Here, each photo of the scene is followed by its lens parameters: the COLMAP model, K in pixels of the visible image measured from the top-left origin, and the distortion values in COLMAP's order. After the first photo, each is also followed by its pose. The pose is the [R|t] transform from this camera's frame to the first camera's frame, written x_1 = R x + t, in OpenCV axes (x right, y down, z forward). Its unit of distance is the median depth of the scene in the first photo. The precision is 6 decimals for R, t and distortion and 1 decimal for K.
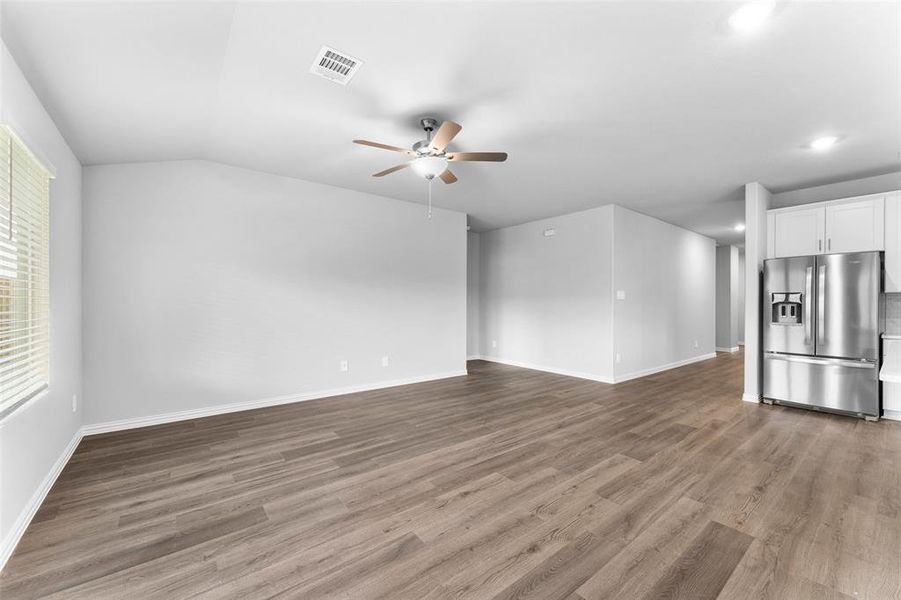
lens RADIAL K [[358.8, 0, 446.8], [0, 358.8, 303.1], [0, 0, 1]] dist [-0.000647, -0.000057]
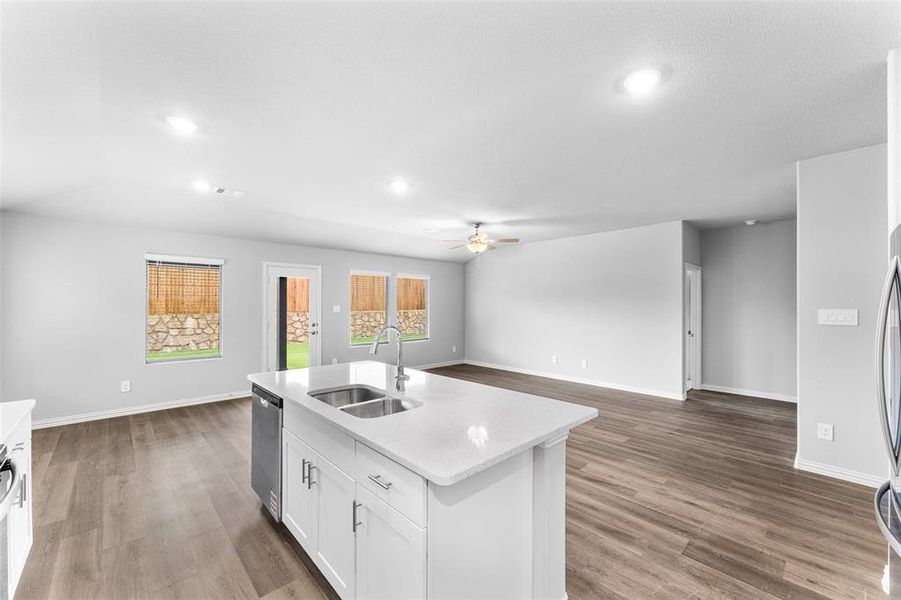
lens RADIAL K [[358.8, 0, 446.8], [0, 358.8, 303.1], [0, 0, 1]] dist [-0.000647, -0.000057]
pose [[0.072489, -0.015232, -0.997253, 1.349996], [-0.003926, 0.999871, -0.015558, -0.039252], [0.997361, 0.005043, 0.072420, 0.528204]]
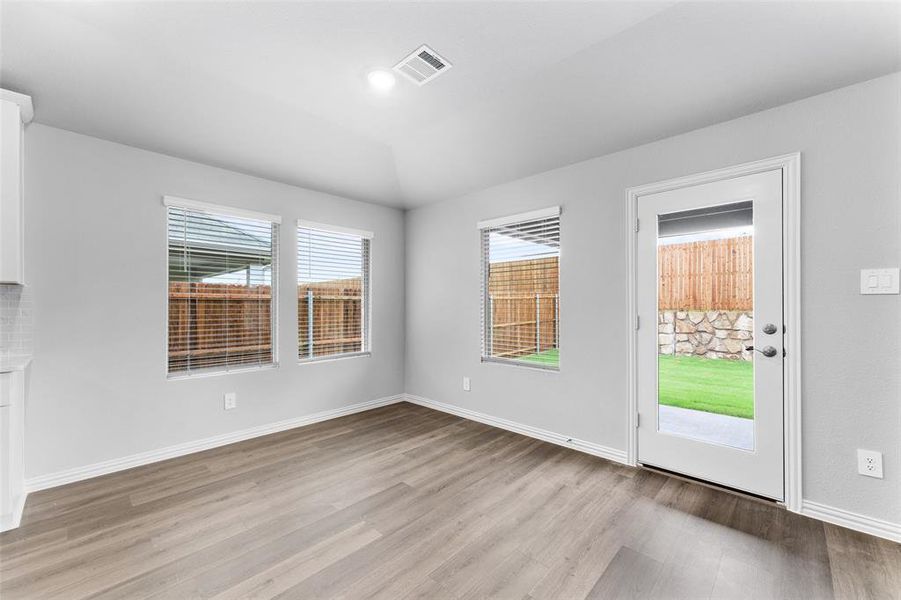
lens RADIAL K [[358.8, 0, 446.8], [0, 358.8, 303.1], [0, 0, 1]] dist [-0.000647, -0.000057]
pose [[-0.991076, -0.014048, -0.132559, 0.338088], [-0.013304, 0.999890, -0.006492, 0.002185], [0.132636, -0.004671, -0.991154, 0.541841]]
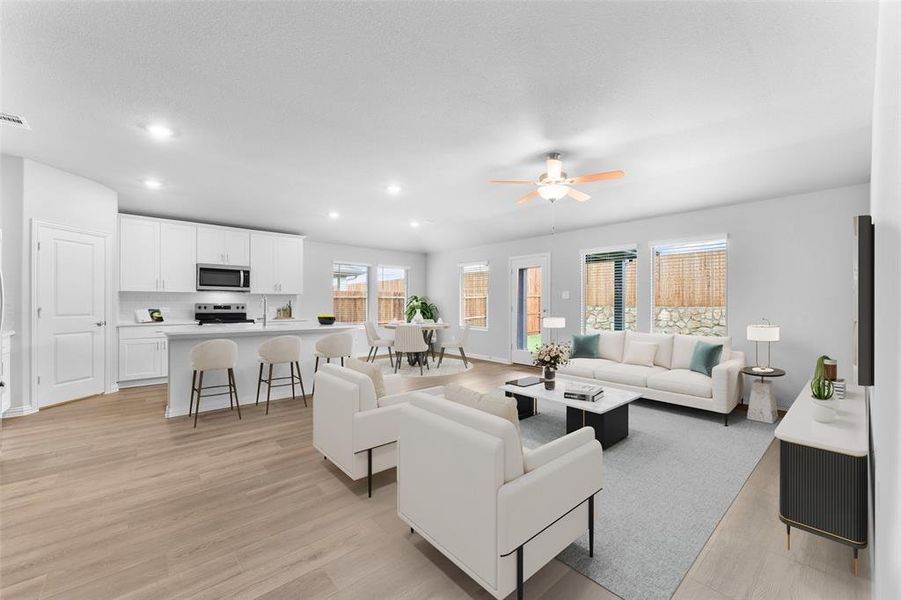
lens RADIAL K [[358.8, 0, 446.8], [0, 358.8, 303.1], [0, 0, 1]] dist [-0.000647, -0.000057]
pose [[-0.999092, -0.016894, -0.039111, 0.276954], [-0.017072, 0.999845, 0.004228, -0.000163], [0.039033, 0.004892, -0.999226, 1.636030]]
